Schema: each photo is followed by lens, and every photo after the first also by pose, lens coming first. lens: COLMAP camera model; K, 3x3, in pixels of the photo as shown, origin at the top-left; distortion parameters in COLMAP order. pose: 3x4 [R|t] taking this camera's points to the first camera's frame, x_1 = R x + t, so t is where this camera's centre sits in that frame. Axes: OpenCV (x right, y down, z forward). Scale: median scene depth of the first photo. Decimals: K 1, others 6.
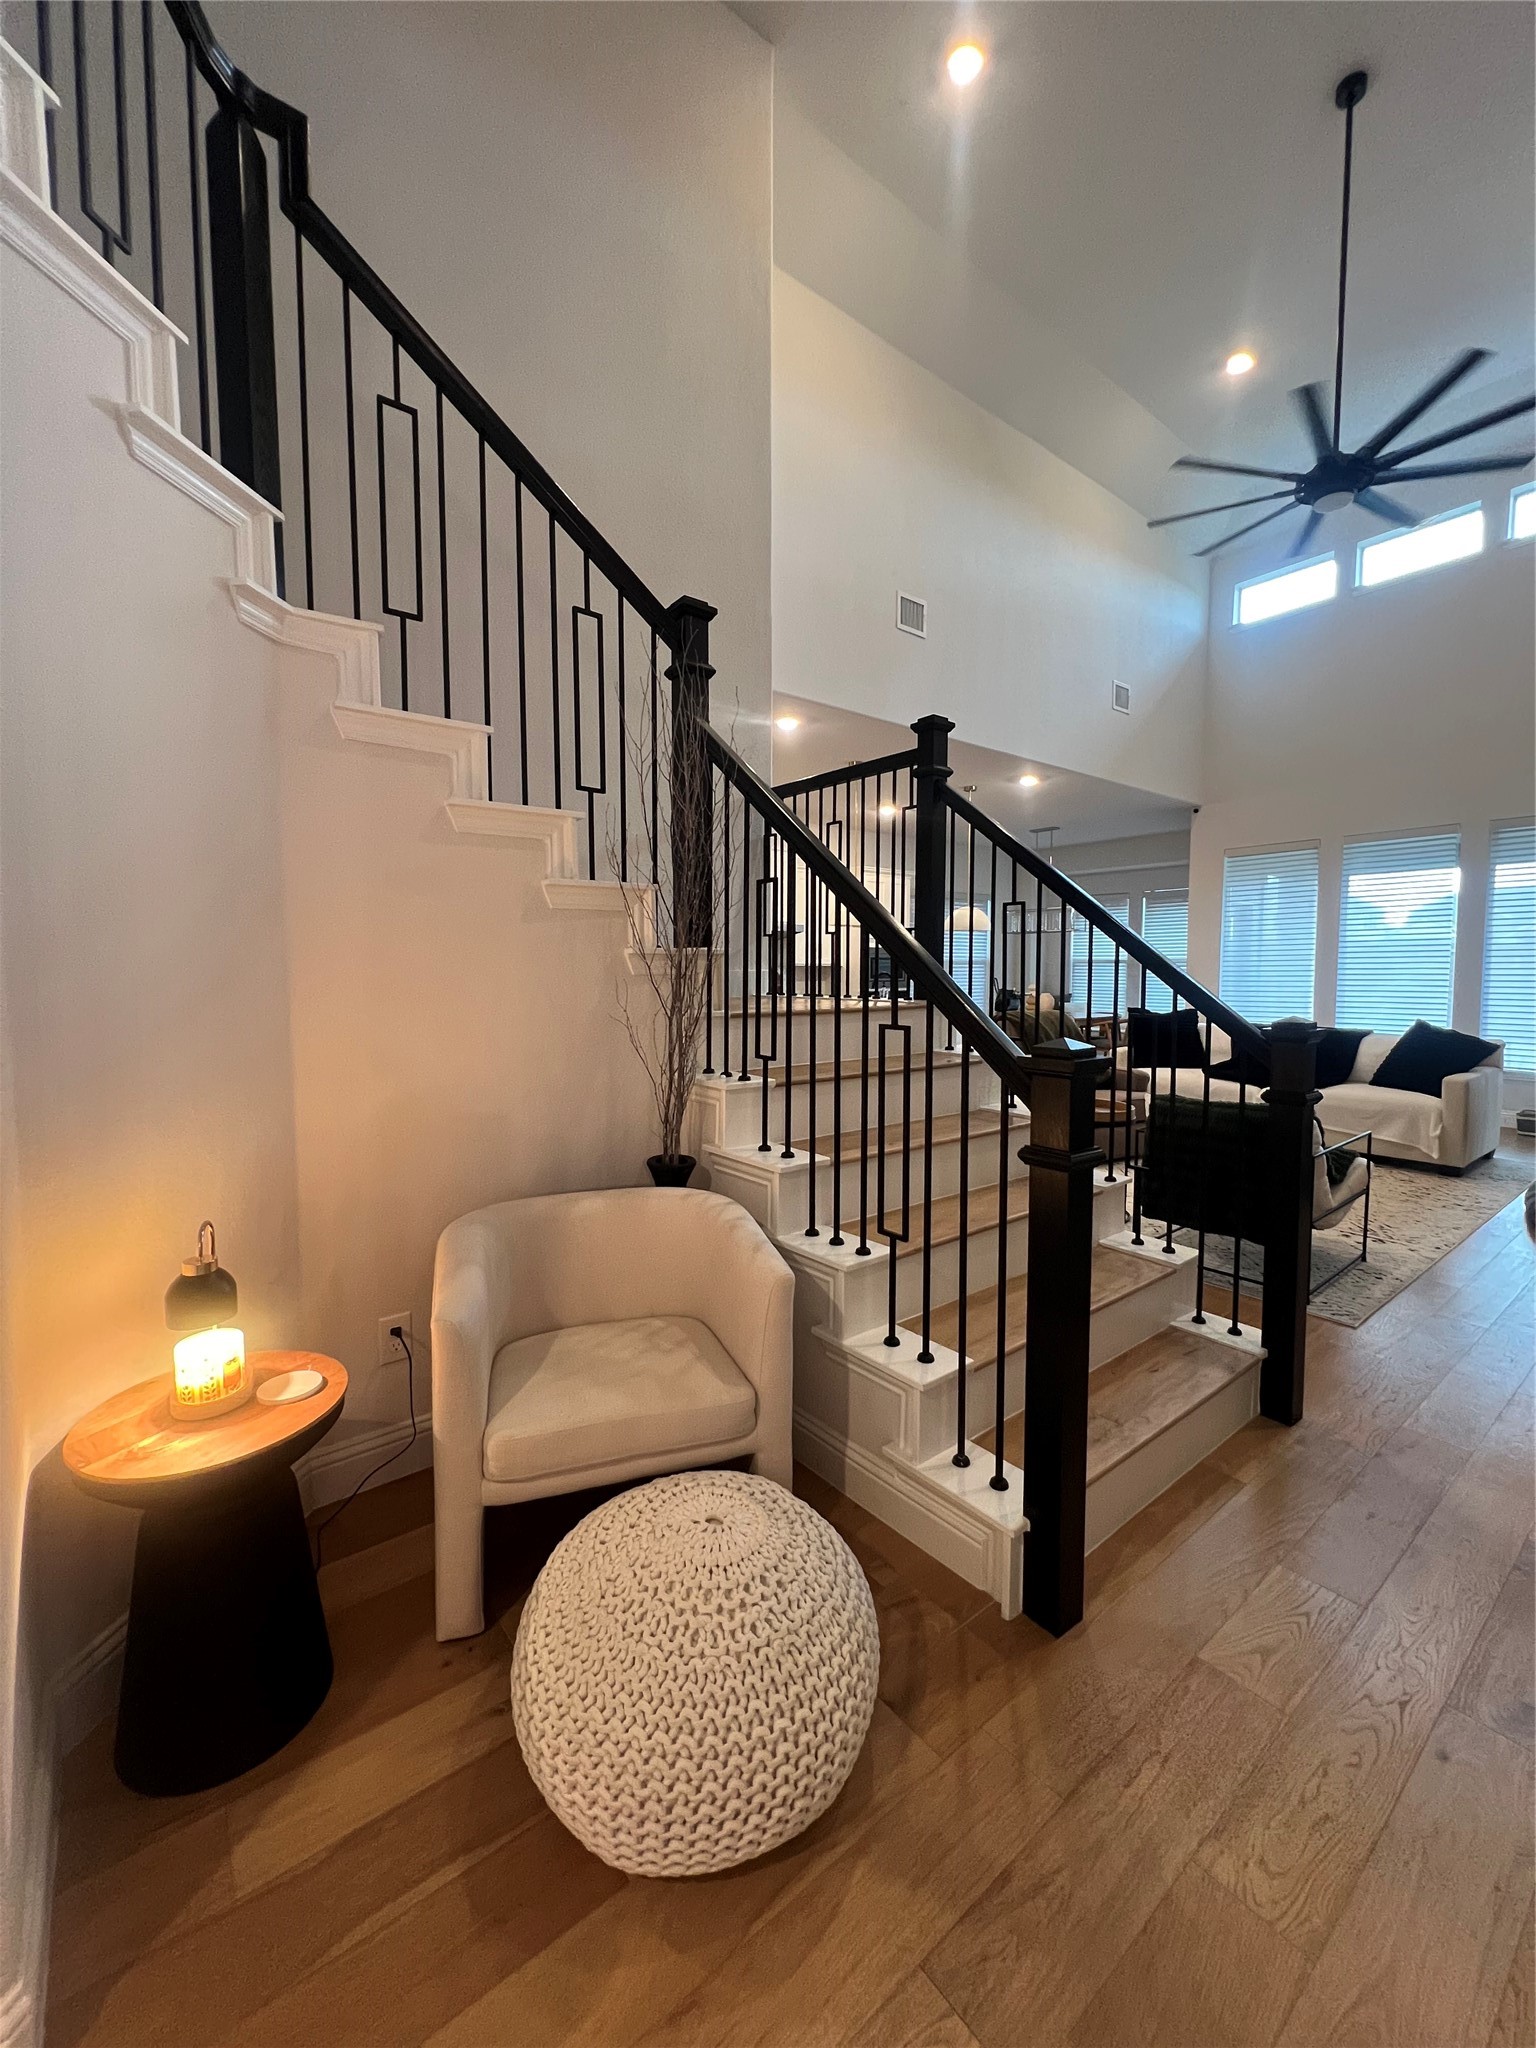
lens RADIAL K [[820.1, 0, 772.3], [0, 820.1, 1021.9], [0, 0, 1]] dist [-0.000851, 0.000282]
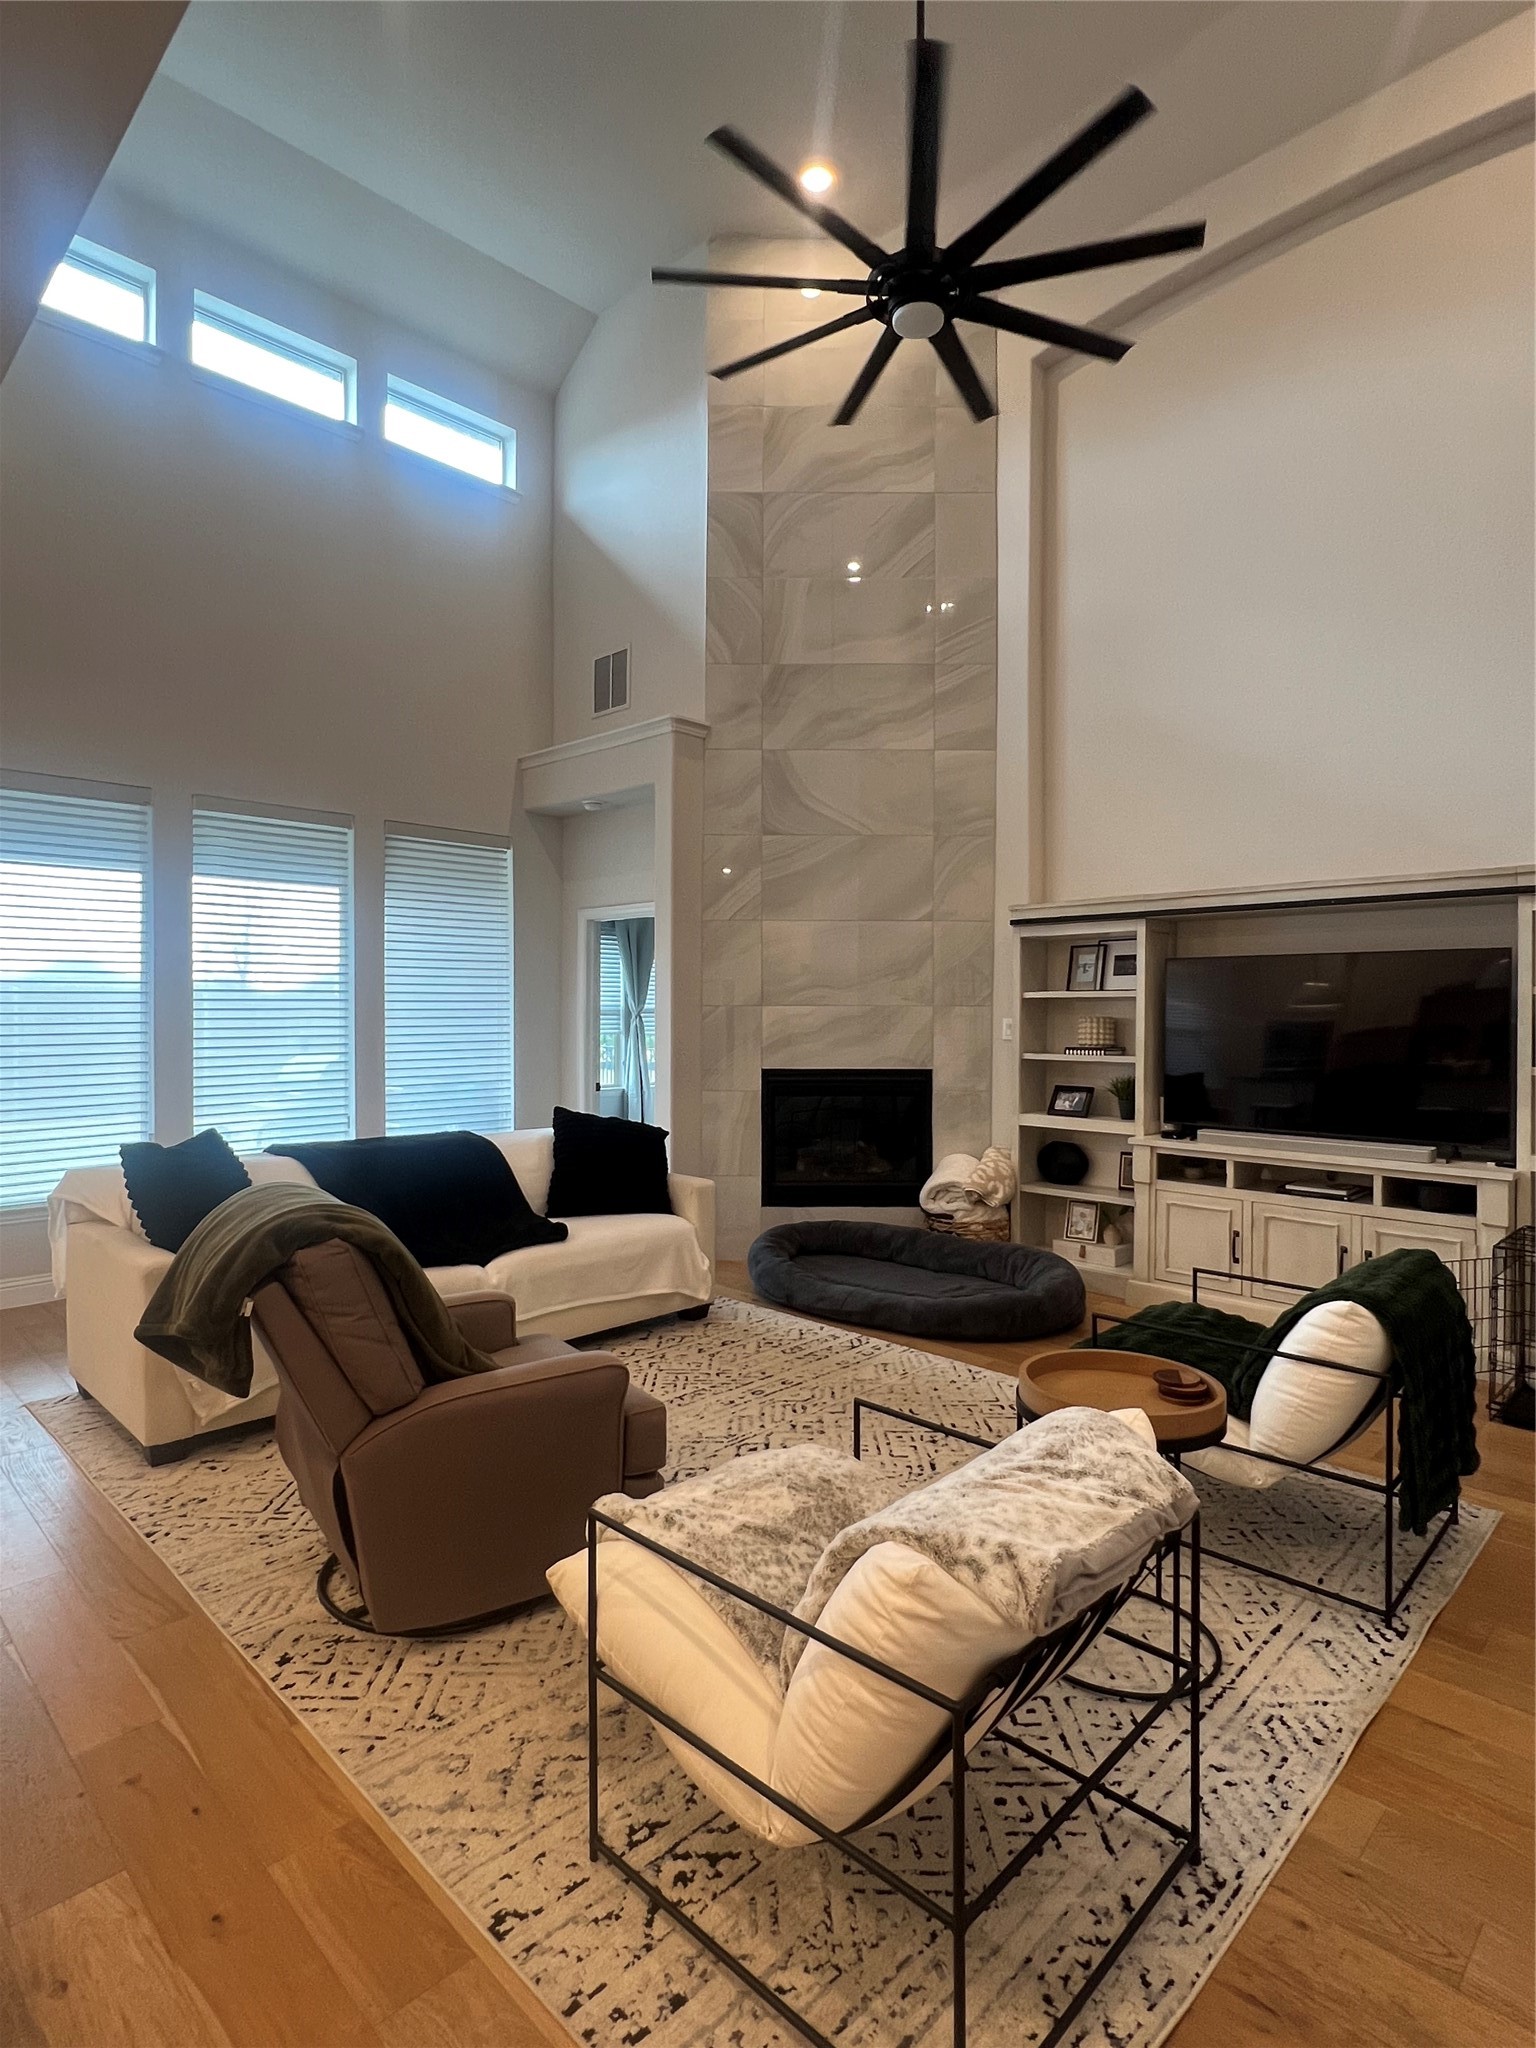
lens RADIAL K [[1056.0, 0, 758.9], [0, 1056.0, 1020.8], [0, 0, 1]] dist [0.003298, 0.000582]
pose [[-0.124050, -0.013652, 0.992182, -0.103374], [0.068266, 0.997419, 0.022259, -0.081297], [-0.989925, 0.070494, -0.122798, 1.044007]]
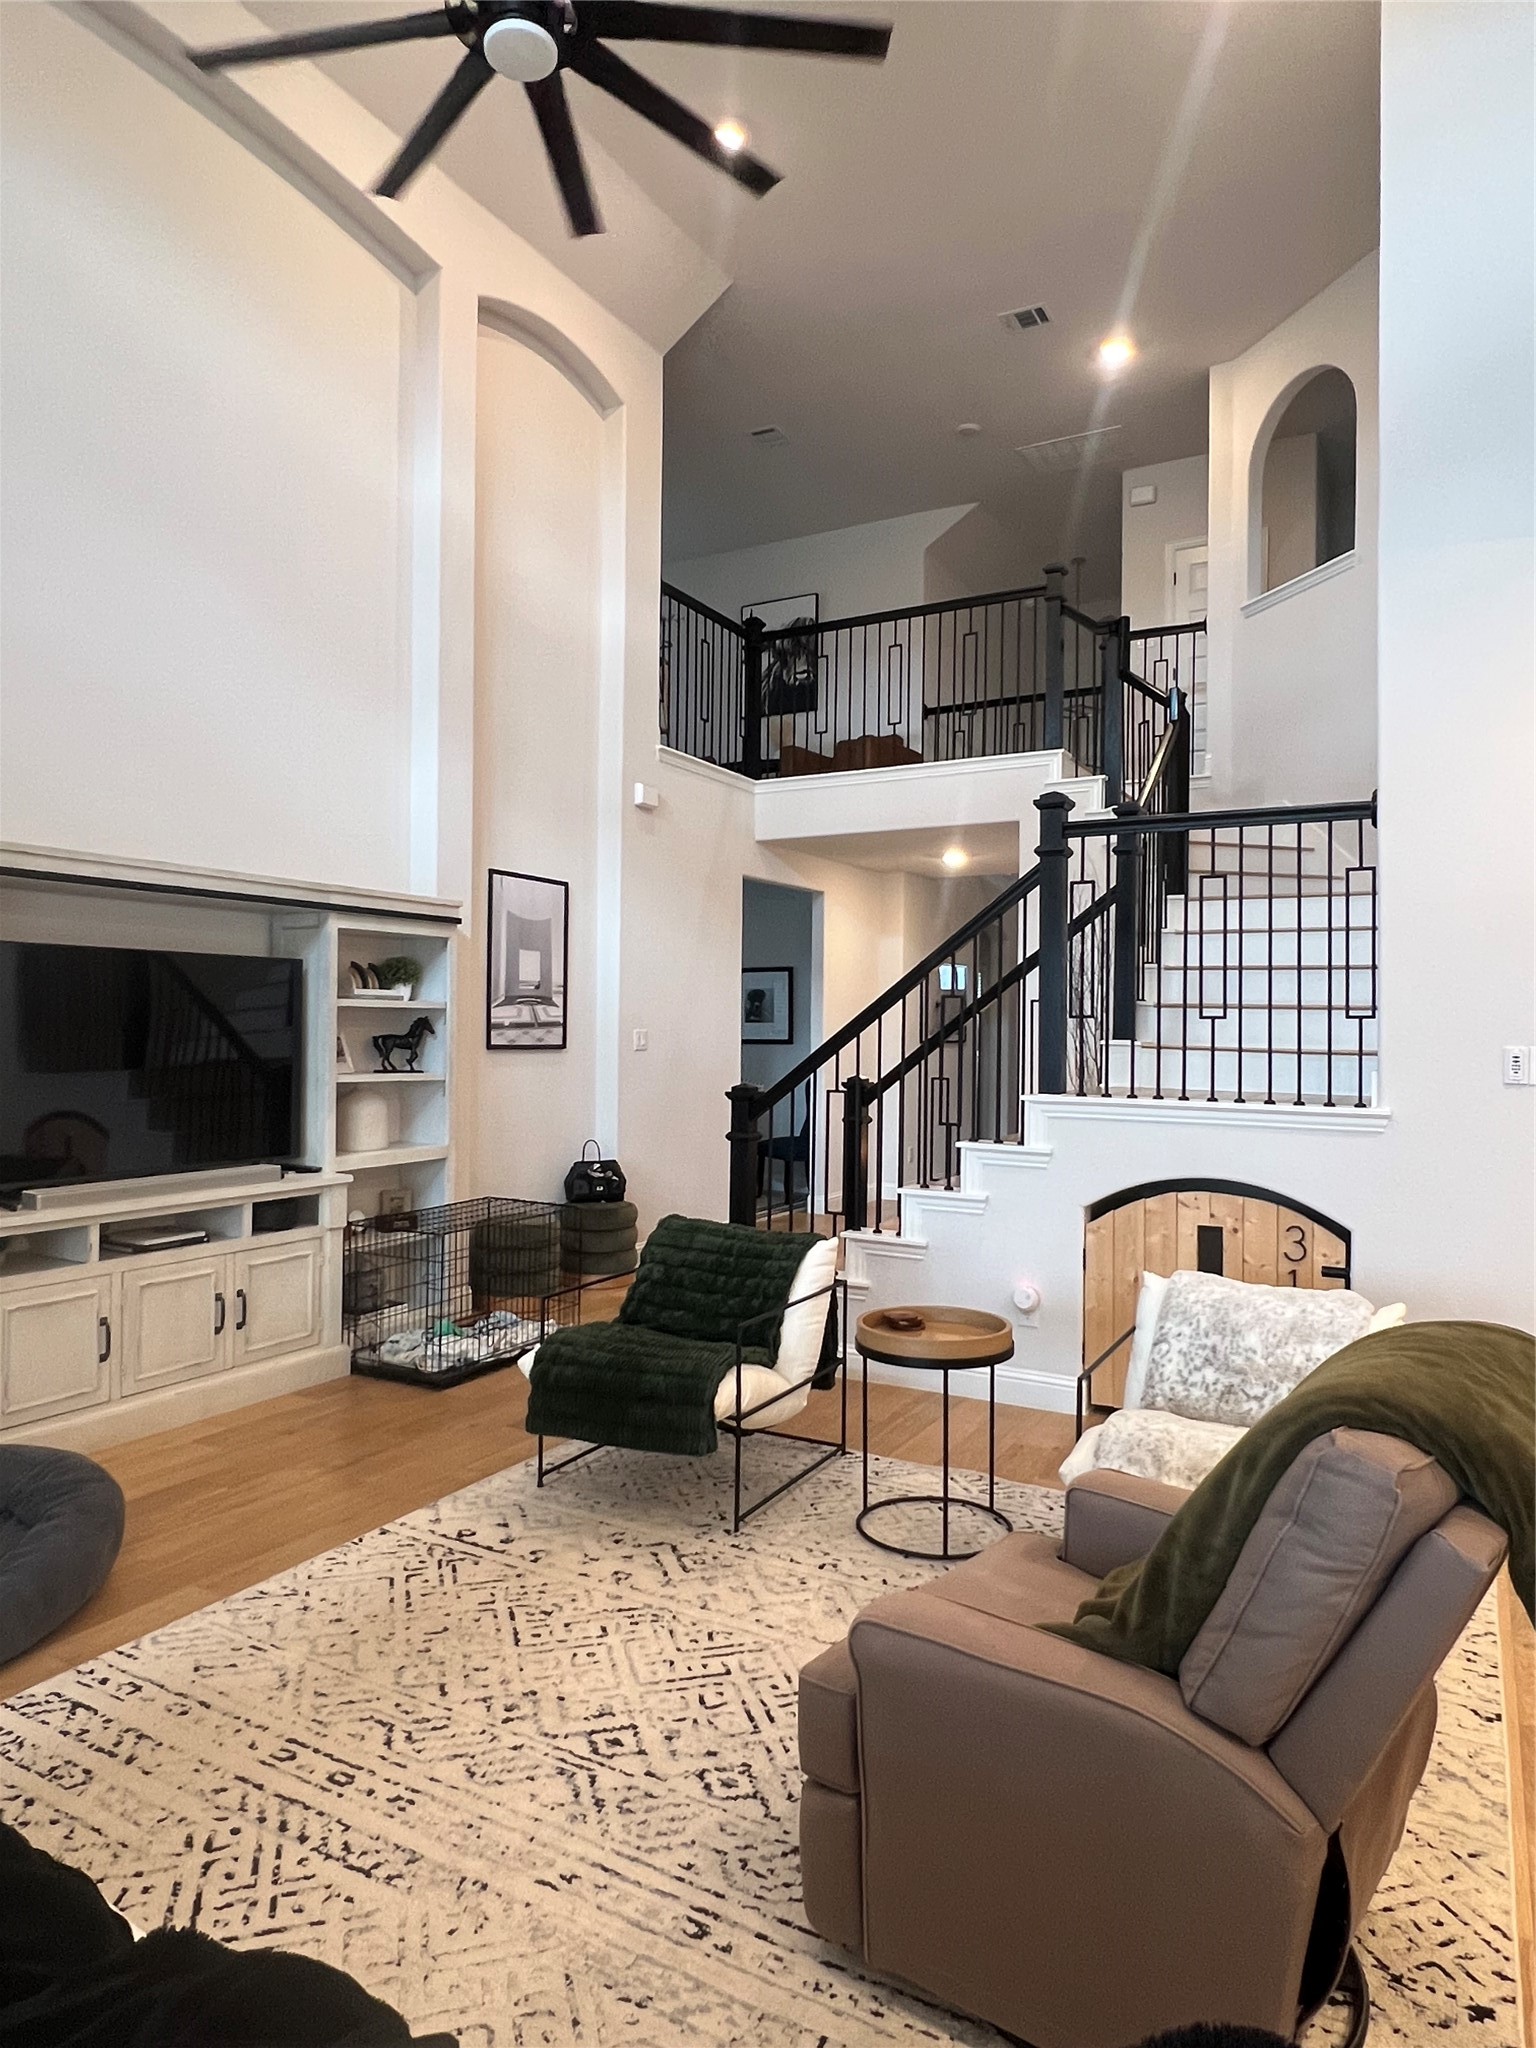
lens RADIAL K [[1250.8, 0, 768.0], [0, 1250.8, 1024.0], [0, 0, 1]] dist [-0.000773, -0.001409]
pose [[-0.923040, -0.013766, -0.384458, 0.673065], [-0.042718, 0.996847, 0.066866, -0.111127], [0.382325, 0.078143, -0.920718, 1.426388]]
